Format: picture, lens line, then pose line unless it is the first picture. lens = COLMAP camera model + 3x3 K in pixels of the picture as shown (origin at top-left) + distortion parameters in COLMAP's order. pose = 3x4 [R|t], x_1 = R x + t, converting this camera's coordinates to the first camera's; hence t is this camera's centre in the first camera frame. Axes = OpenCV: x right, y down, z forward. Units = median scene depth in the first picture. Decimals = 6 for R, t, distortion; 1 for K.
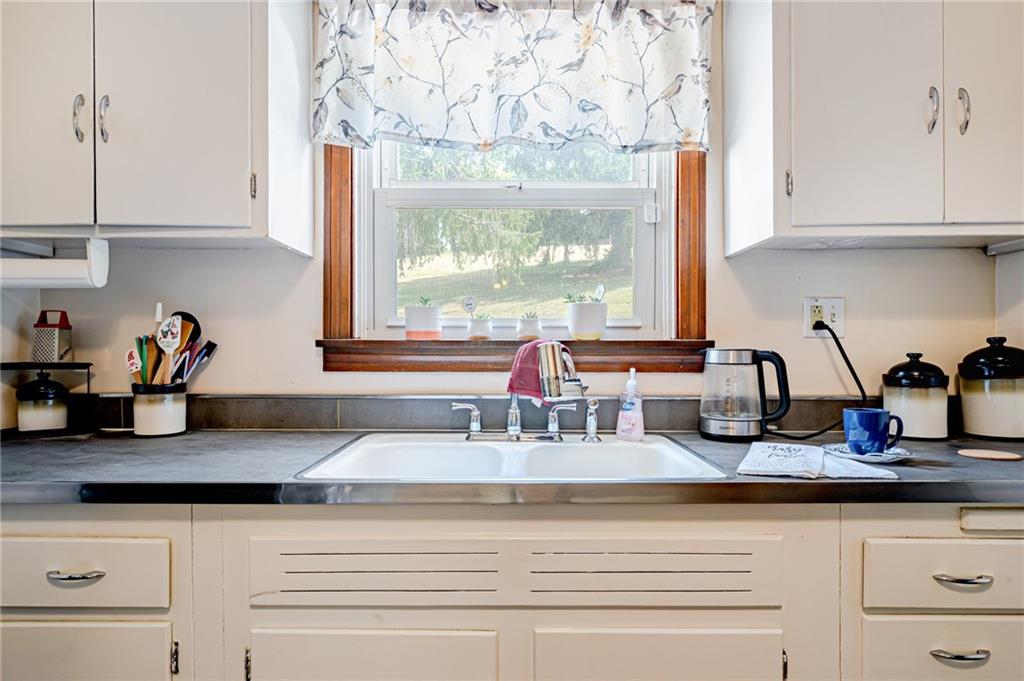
lens RADIAL K [[559.7, 0, 518.5], [0, 559.7, 359.0], [0, 0, 1]] dist [-0.007404, -0.001327]
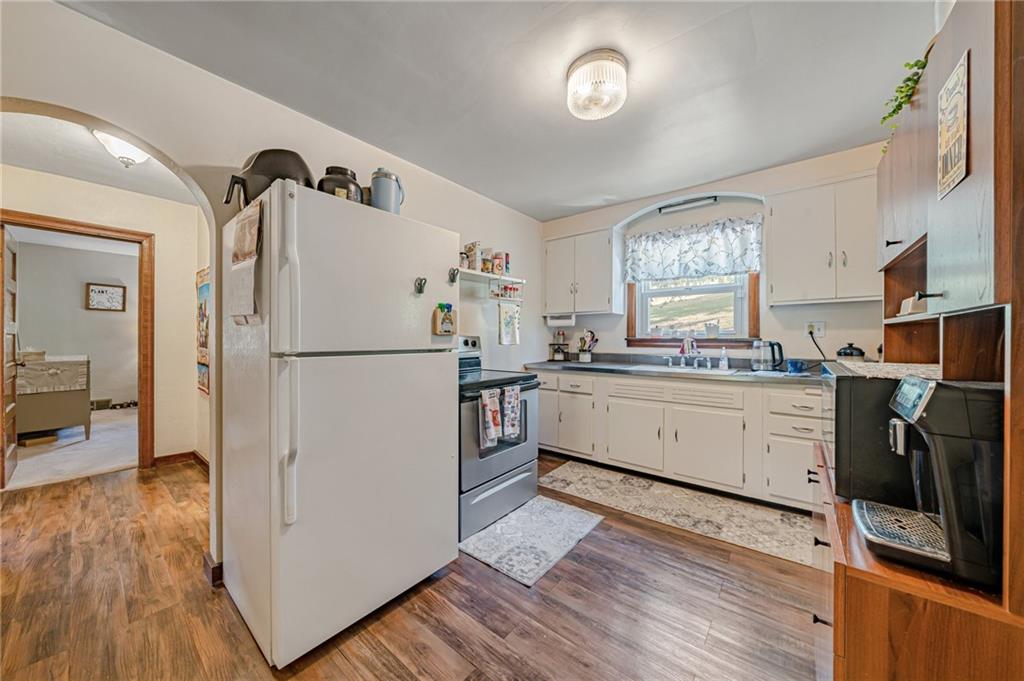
lens RADIAL K [[352.9, 0, 510.7], [0, 352.9, 340.5], [0, 0, 1]] dist [0.000209, 0.000040]
pose [[0.776471, 0.003304, -0.630145, 0.505542], [-0.015710, 0.999777, -0.014117, 0.024099], [0.629957, 0.020861, 0.776349, -1.235079]]
